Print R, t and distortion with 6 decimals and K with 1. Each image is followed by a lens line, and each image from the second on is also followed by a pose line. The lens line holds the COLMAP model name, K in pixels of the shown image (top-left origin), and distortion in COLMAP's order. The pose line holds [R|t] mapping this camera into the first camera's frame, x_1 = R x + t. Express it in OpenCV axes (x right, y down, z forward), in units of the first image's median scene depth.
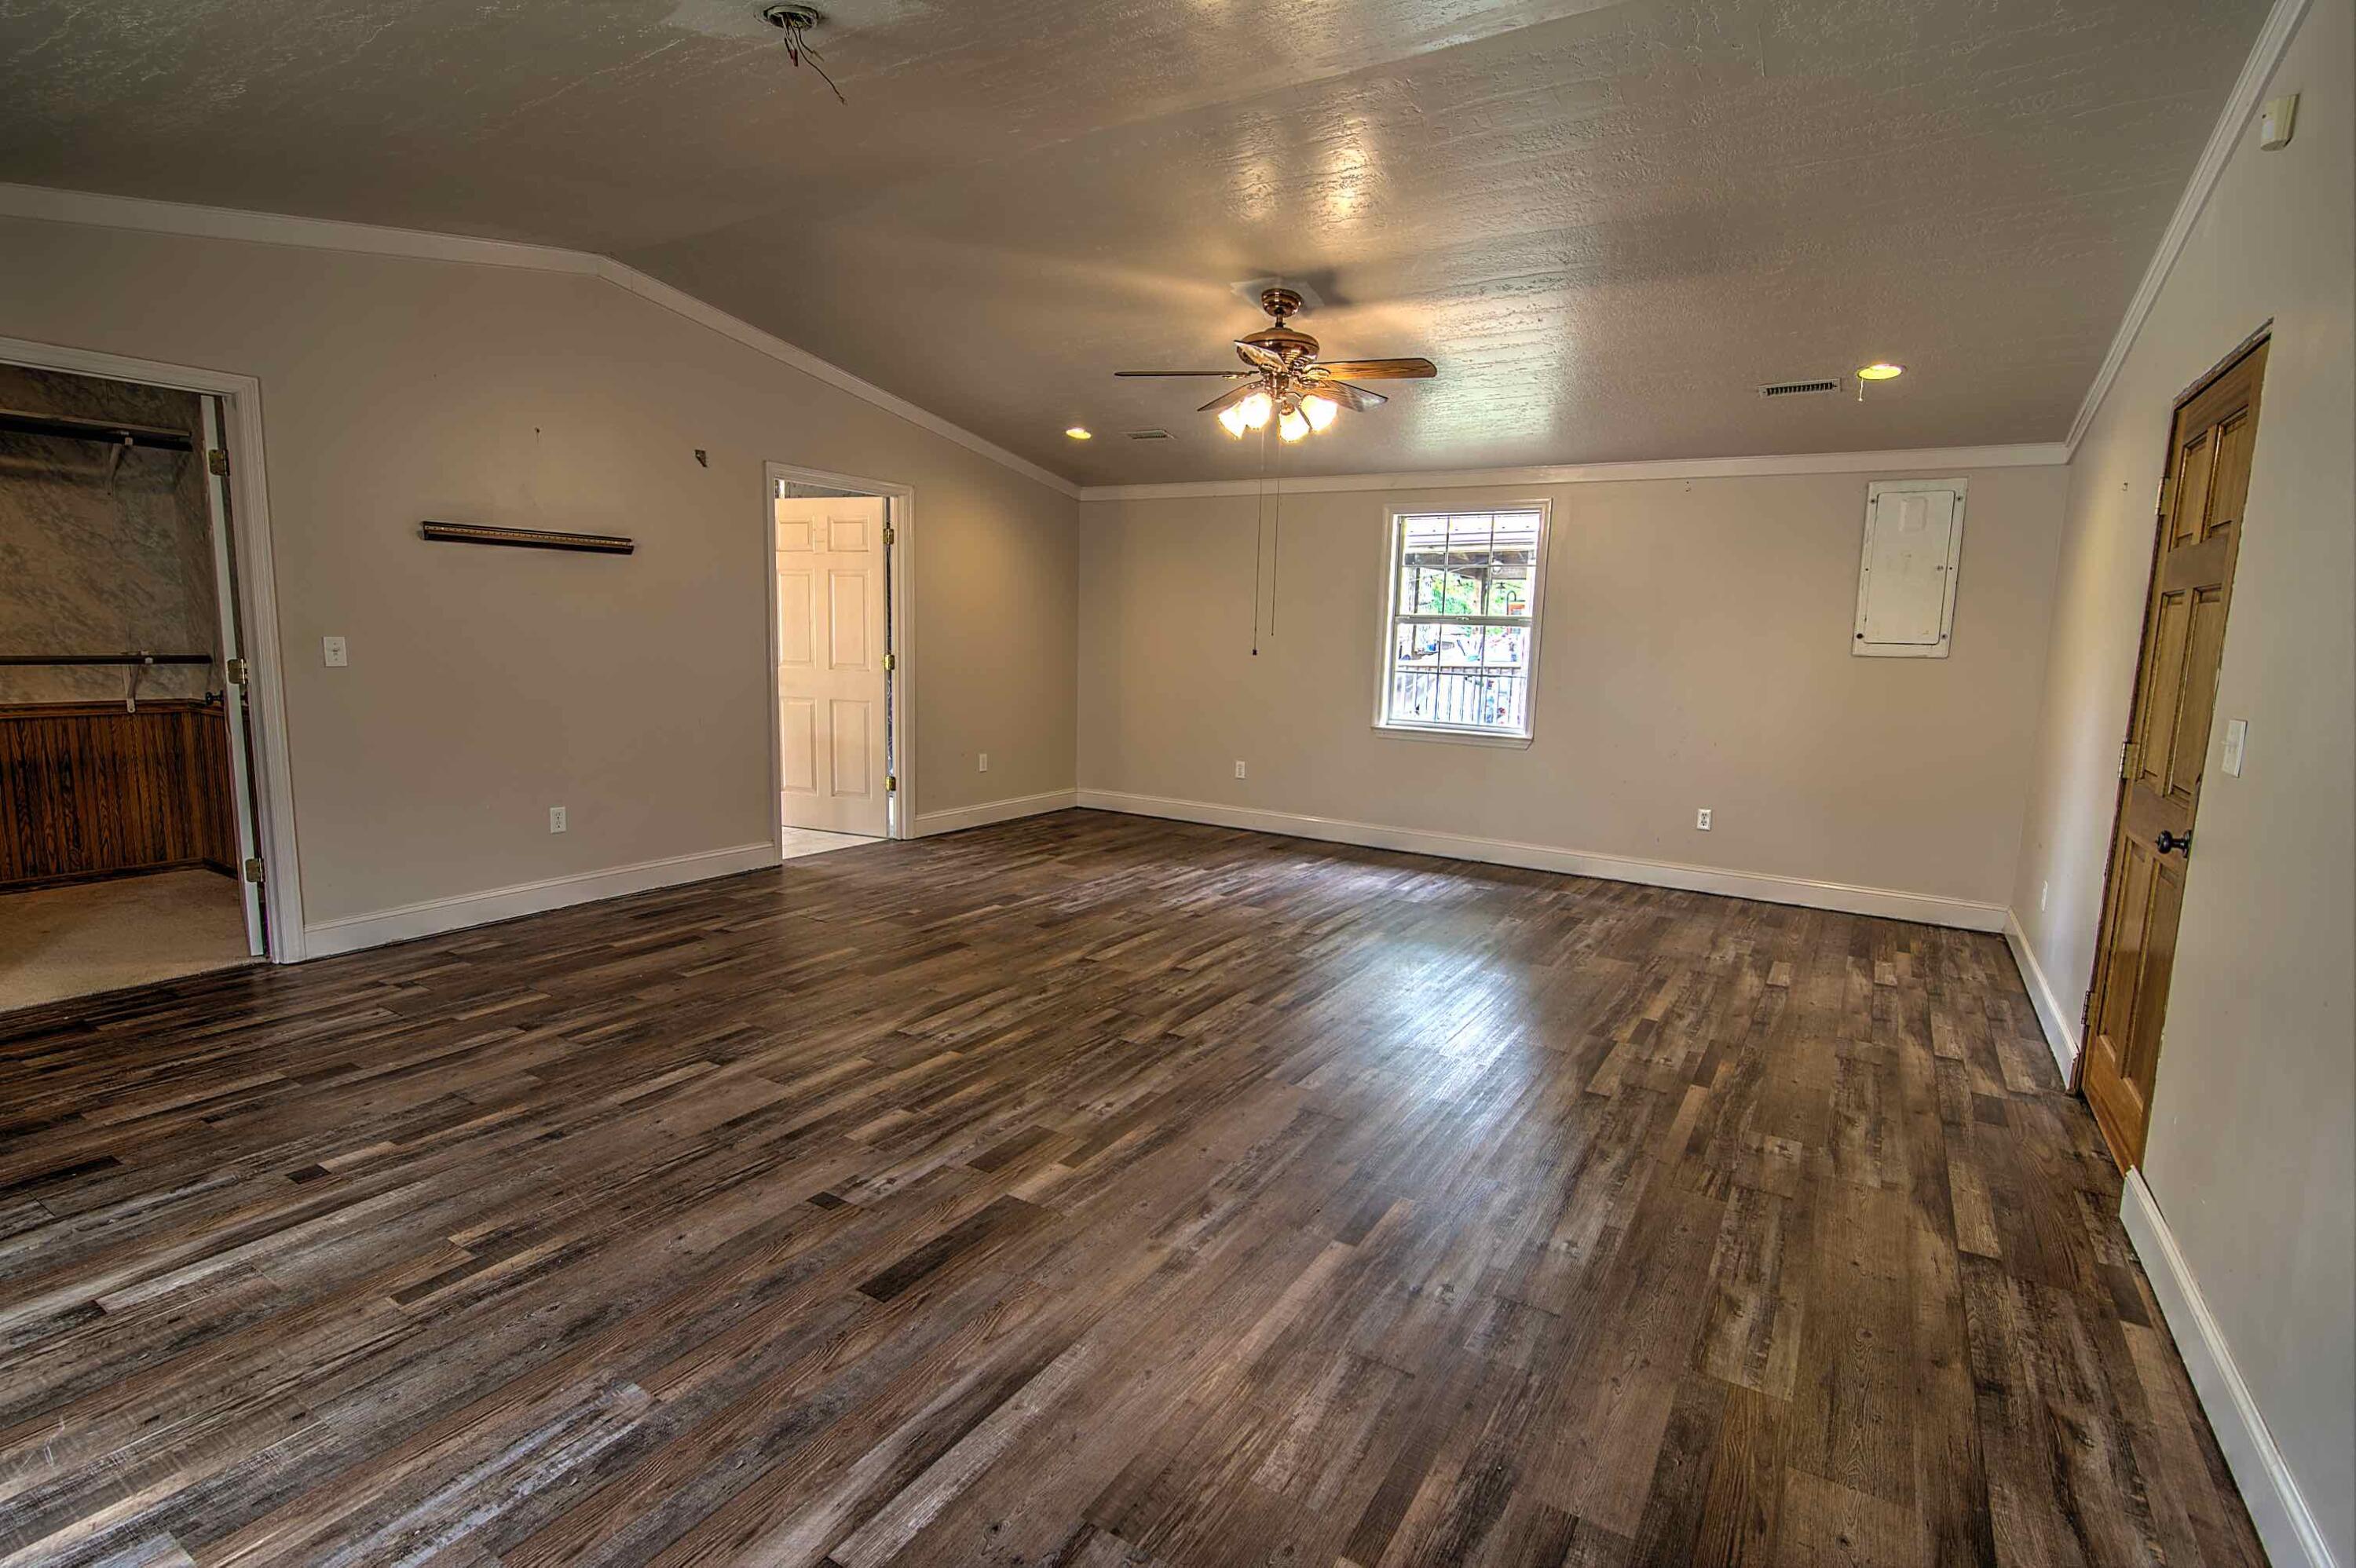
lens RADIAL K [[1122.4, 0, 1178.0], [0, 1122.4, 784.0], [0, 0, 1]] dist [-0.000849, -0.000178]
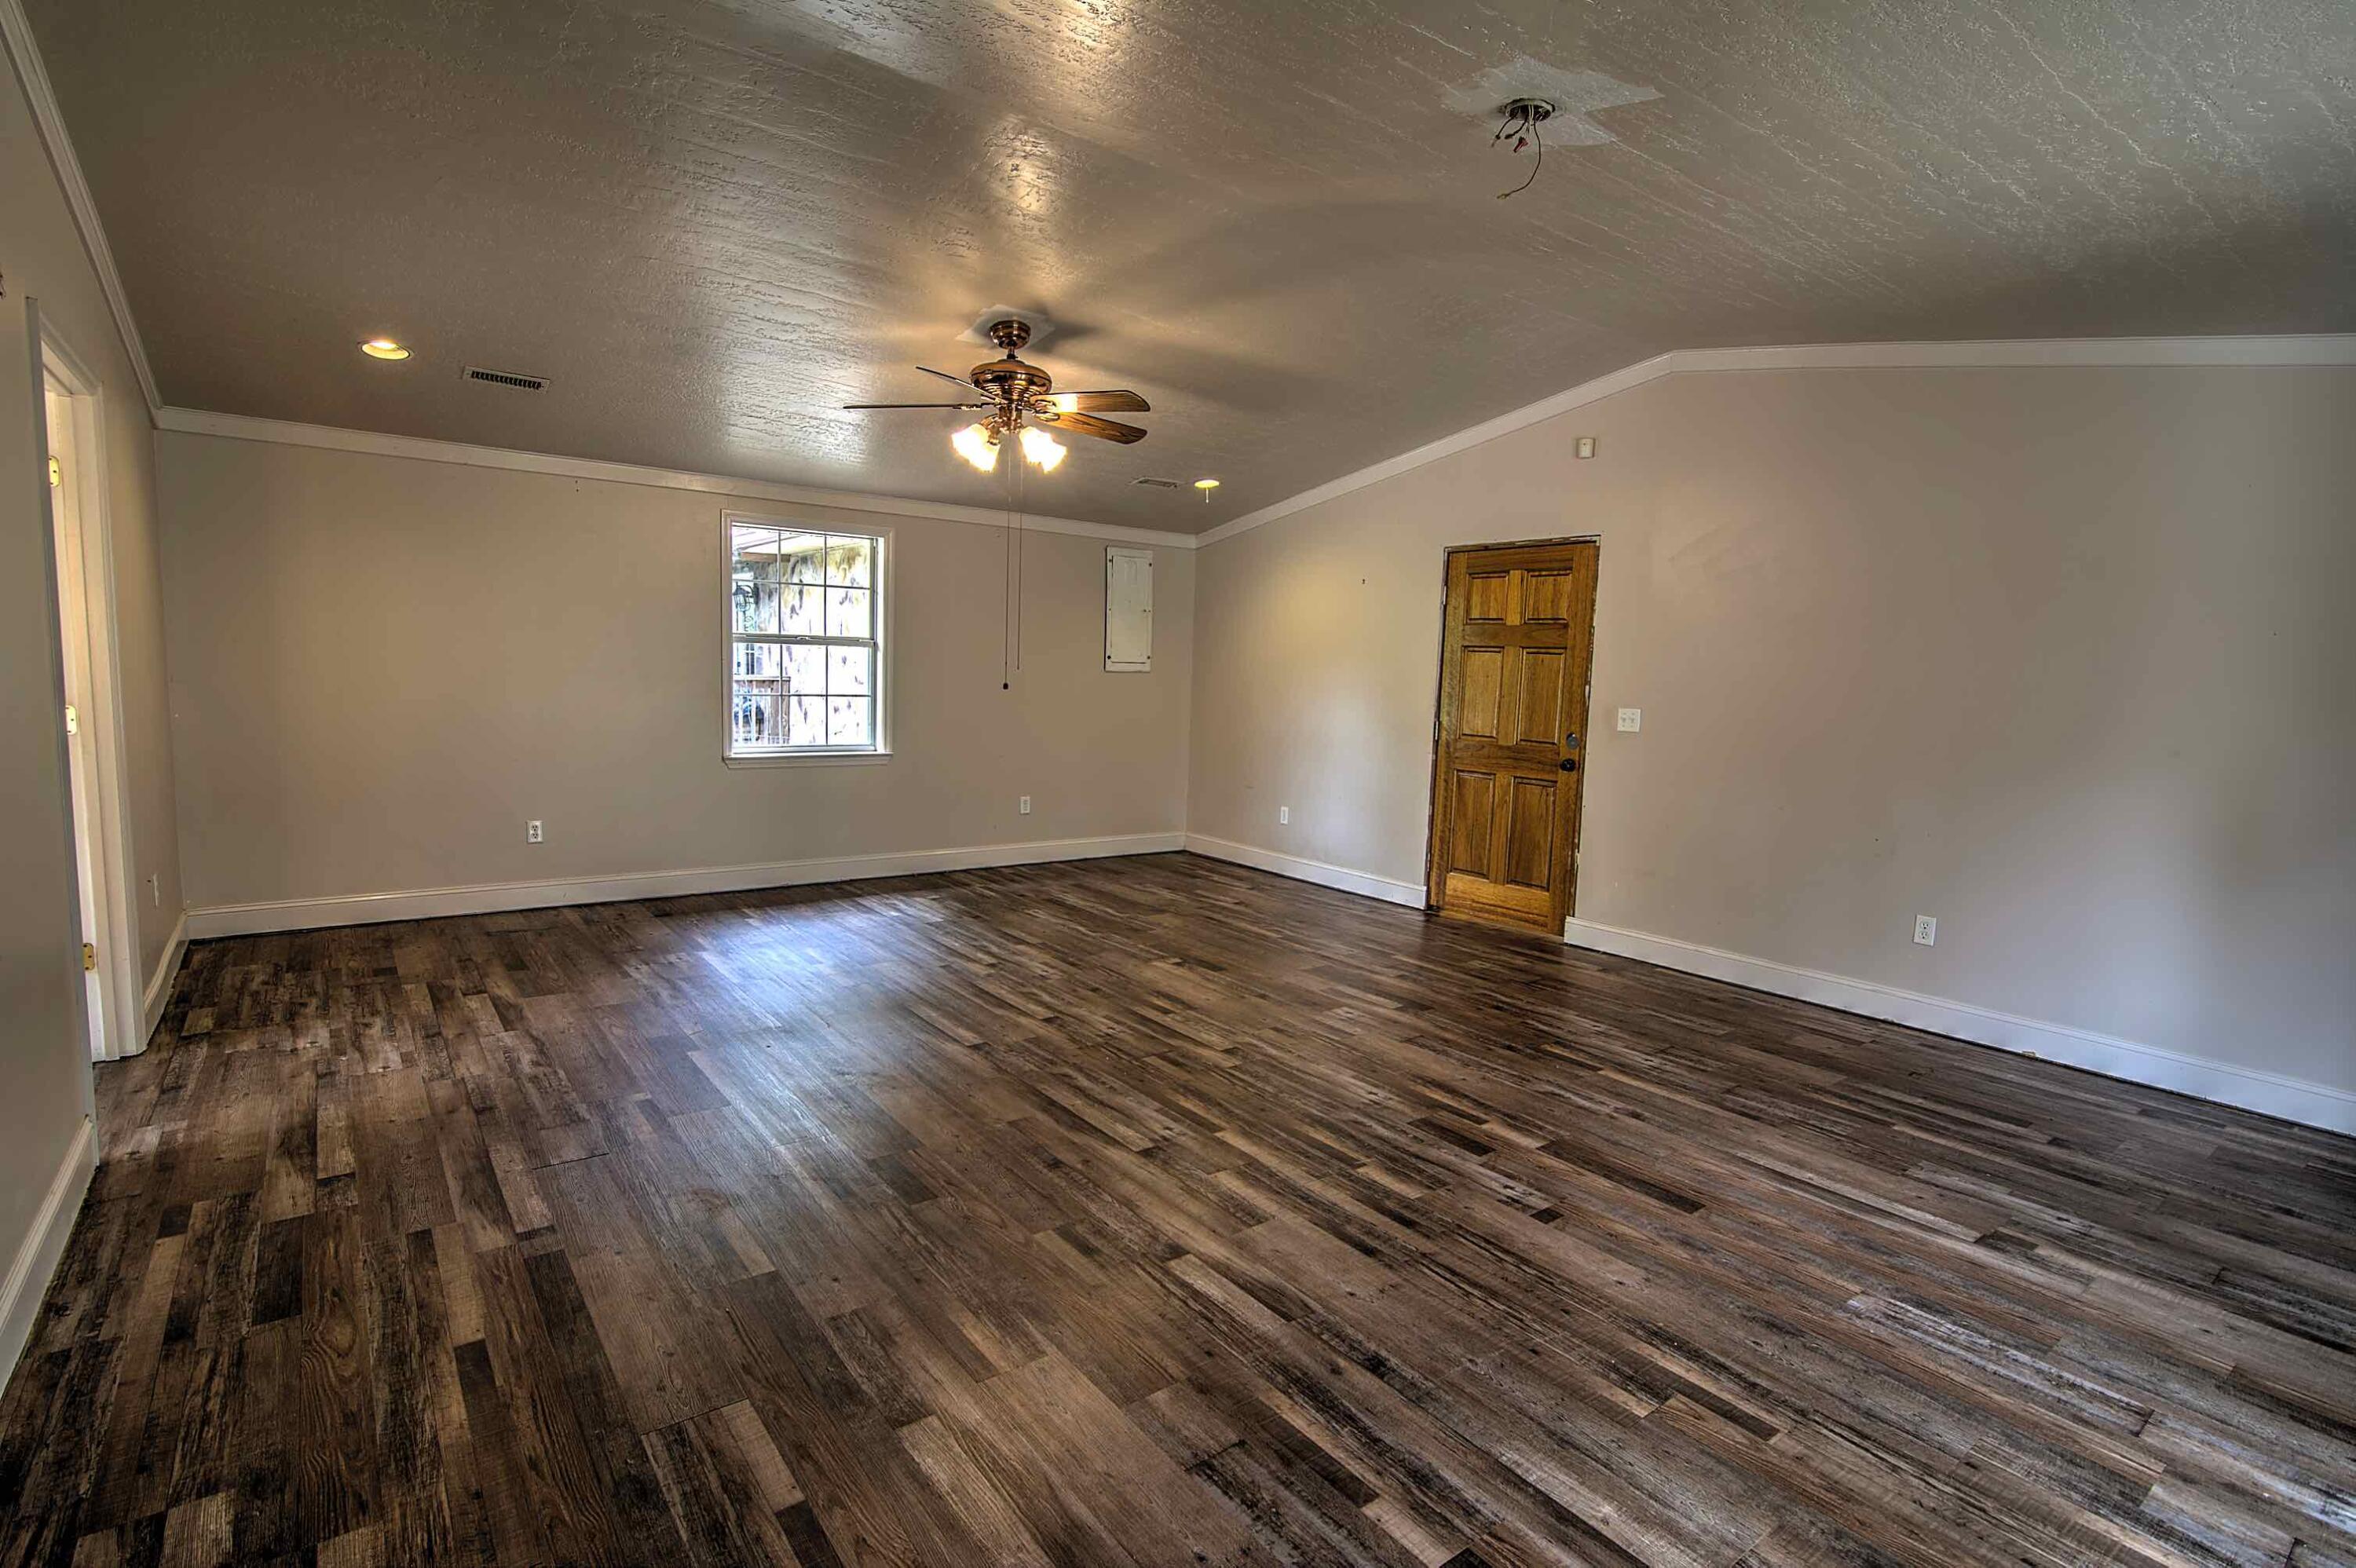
lens RADIAL K [[1122.4, 0, 1178.0], [0, 1122.4, 784.0], [0, 0, 1]] dist [-0.000849, -0.000178]
pose [[0.356313, -0.117090, 0.927001, -1.210962], [0.108700, 0.990575, 0.083339, -0.149483], [-0.928022, 0.071070, 0.365683, 0.781463]]
